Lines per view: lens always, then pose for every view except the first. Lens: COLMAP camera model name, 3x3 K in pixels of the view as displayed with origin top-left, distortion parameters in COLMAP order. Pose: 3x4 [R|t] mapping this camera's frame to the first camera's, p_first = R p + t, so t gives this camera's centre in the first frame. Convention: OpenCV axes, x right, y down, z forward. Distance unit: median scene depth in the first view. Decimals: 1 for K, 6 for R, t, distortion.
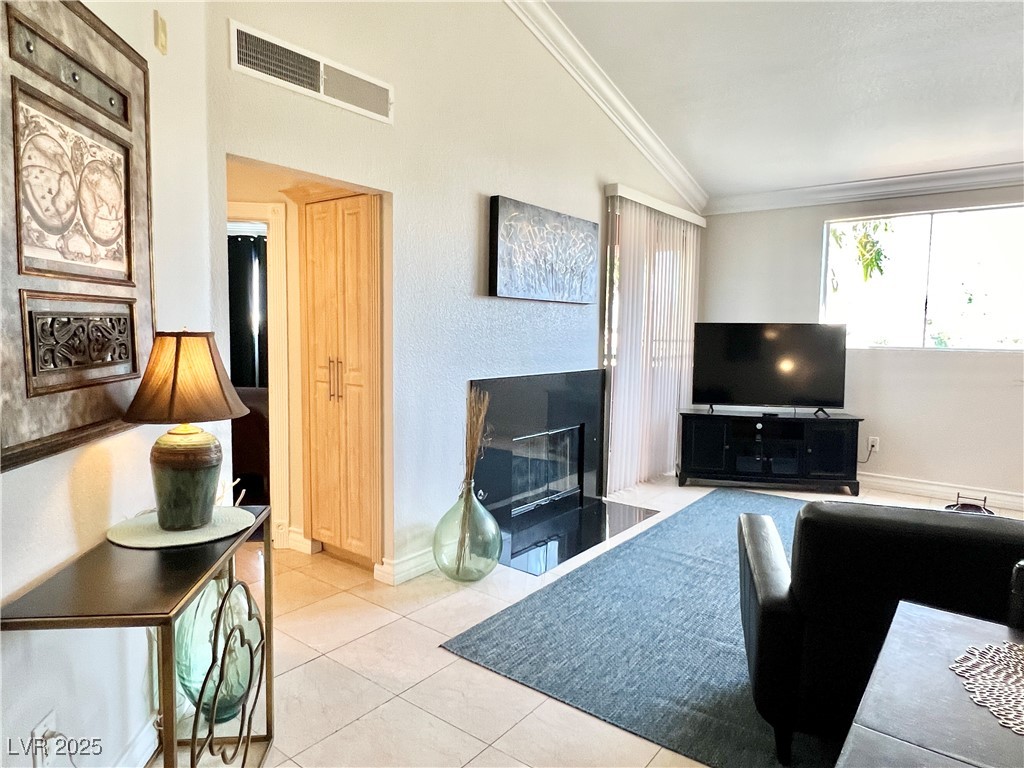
lens RADIAL K [[626.5, 0, 517.2], [0, 626.5, 383.3], [0, 0, 1]] dist [0.004499, 0.001051]
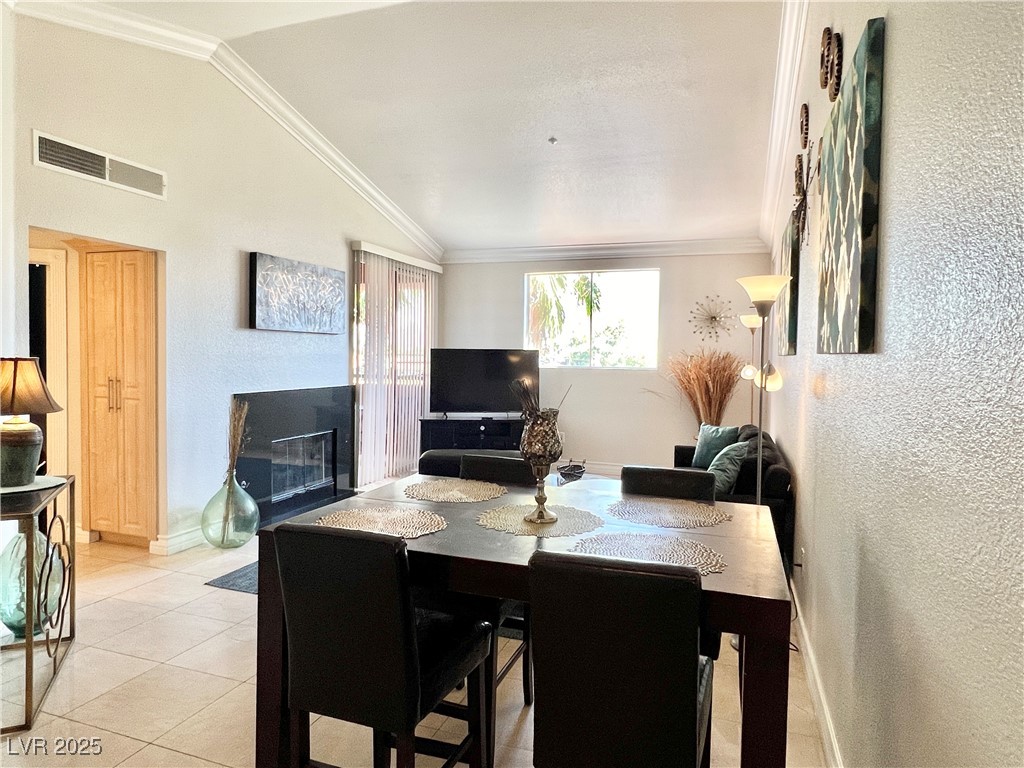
lens RADIAL K [[626.7, 0, 511.4], [0, 626.7, 376.5], [0, 0, 1]] dist [-0.000648, -0.000950]
pose [[0.951803, -0.011382, 0.306500, 0.072540], [0.025911, 0.998723, -0.043376, 0.029236], [-0.305615, 0.049227, 0.950882, -0.388241]]
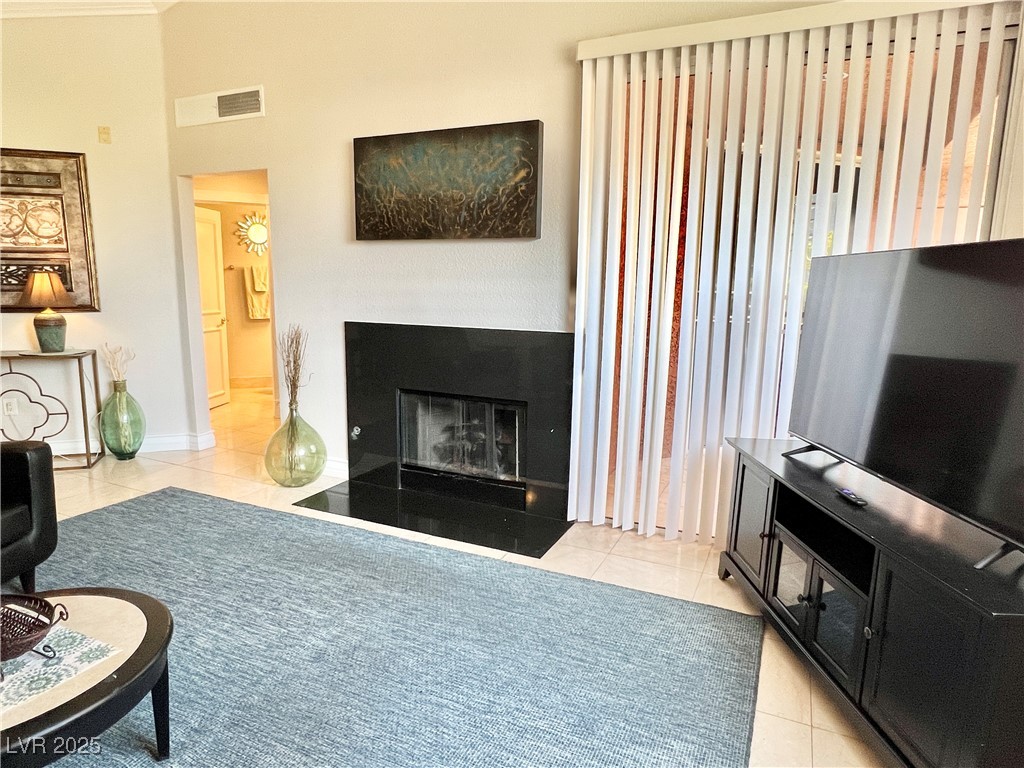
lens RADIAL K [[609.0, 0, 516.2], [0, 609.0, 379.1], [0, 0, 1]] dist [-0.002657, 0.000857]
pose [[0.216106, 0.142194, -0.965960, 1.009781], [-0.098209, 0.987487, 0.123391, -0.064103], [0.971418, 0.068200, 0.227366, 1.041087]]
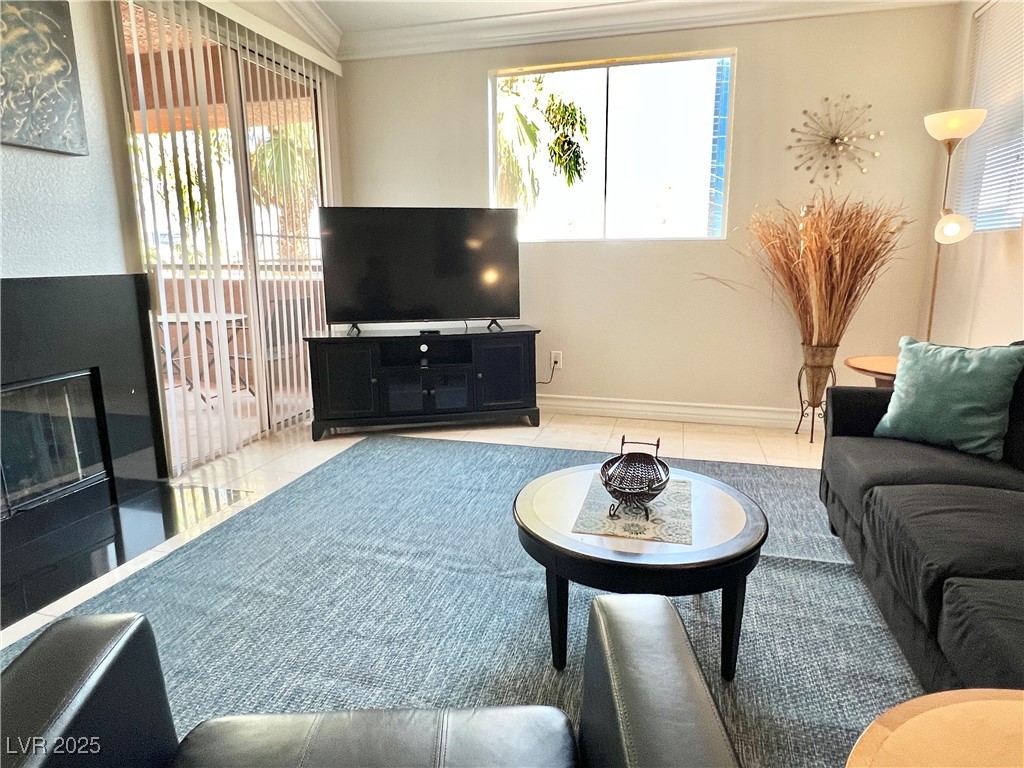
lens RADIAL K [[609.0, 0, 516.2], [0, 609.0, 379.1], [0, 0, 1]] dist [-0.002657, 0.000857]
pose [[0.926427, -0.091576, 0.365166, 0.330591], [0.049510, 0.991176, 0.122958, 0.030823], [-0.373204, -0.095833, 0.922787, 0.413458]]
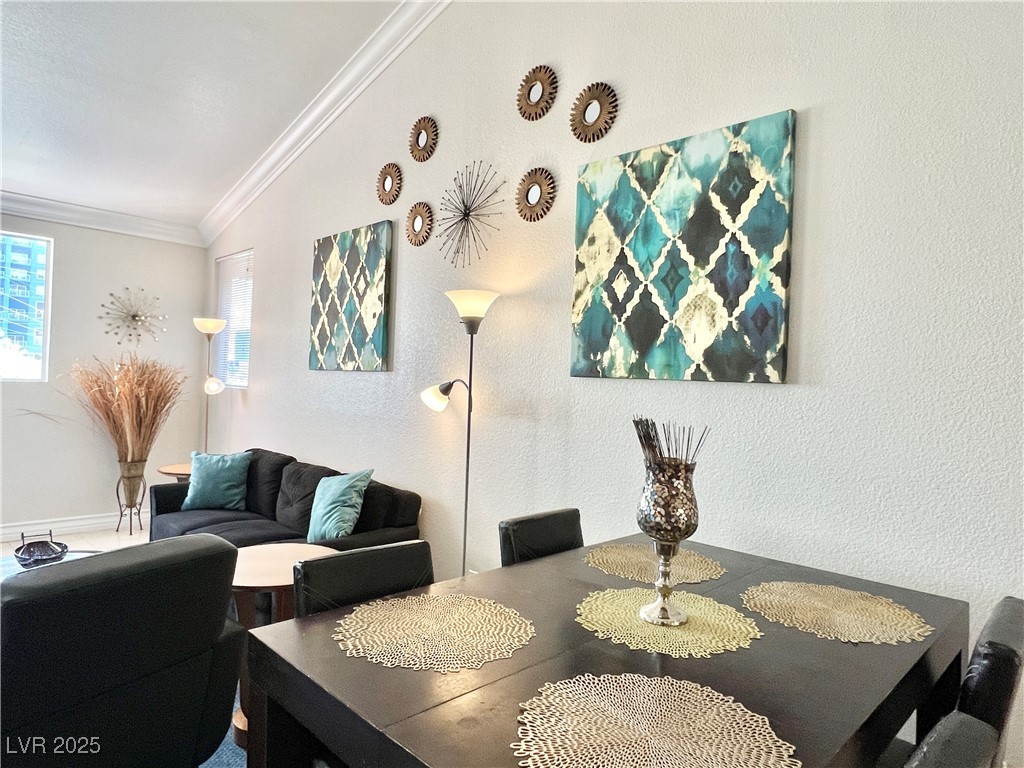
lens RADIAL K [[626.7, 0, 511.4], [0, 626.7, 376.5], [0, 0, 1]] dist [-0.000648, -0.000950]
pose [[0.135244, 0.000029, 0.990812, -0.110435], [0.049485, 0.998752, -0.006784, -0.014732], [-0.989576, 0.049948, 0.135074, 0.118332]]
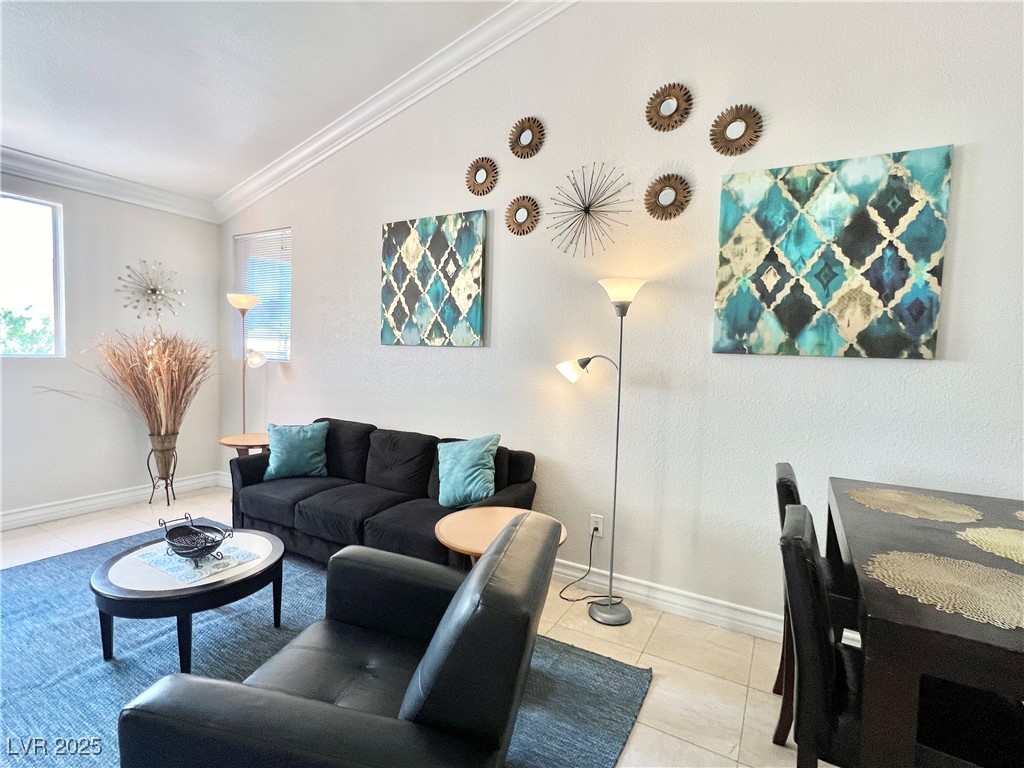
lens RADIAL K [[490.2, 0, 513.1], [0, 490.2, 381.1], [0, 0, 1]] dist [-0.001376, 0.000568]
pose [[-0.130666, -0.074067, 0.988656, -0.033905], [0.052361, 0.995298, 0.081484, -0.046285], [-0.990043, 0.062414, -0.126173, 0.499791]]
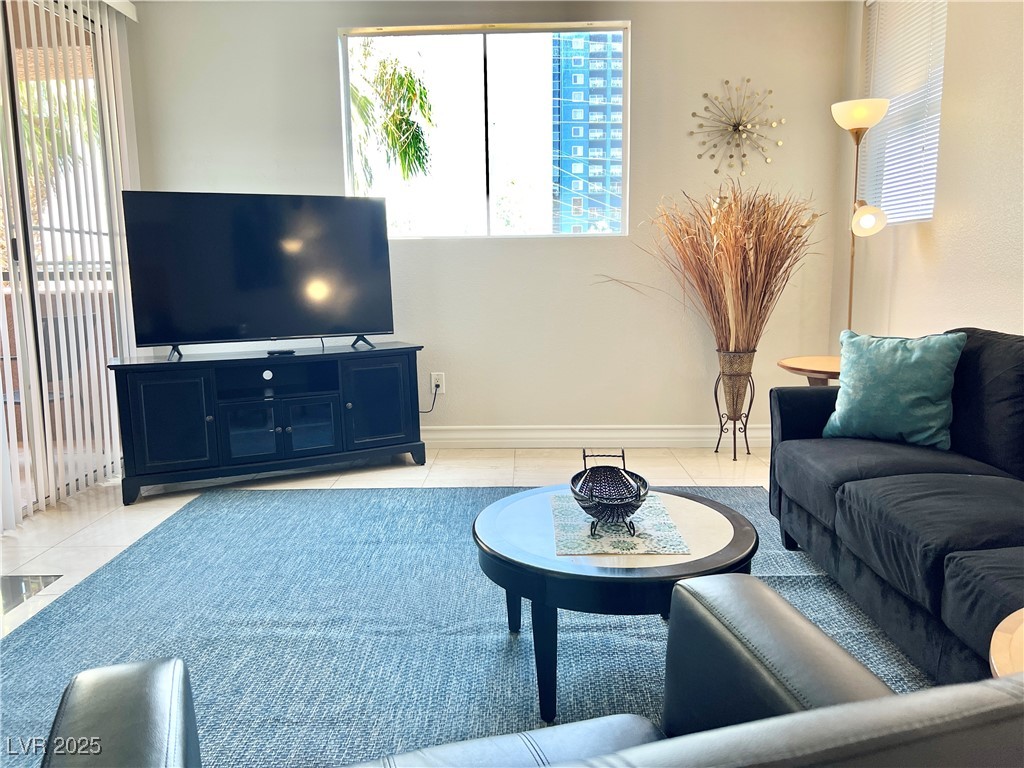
lens RADIAL K [[773.5, 0, 512.0], [0, 773.5, 384.0], [0, 0, 1]] dist [0.040767, -0.043074]
pose [[0.806944, -0.113206, 0.579677, 0.224736], [0.074846, 0.993147, 0.089764, 0.043381], [-0.585866, -0.029048, 0.809887, 0.418328]]
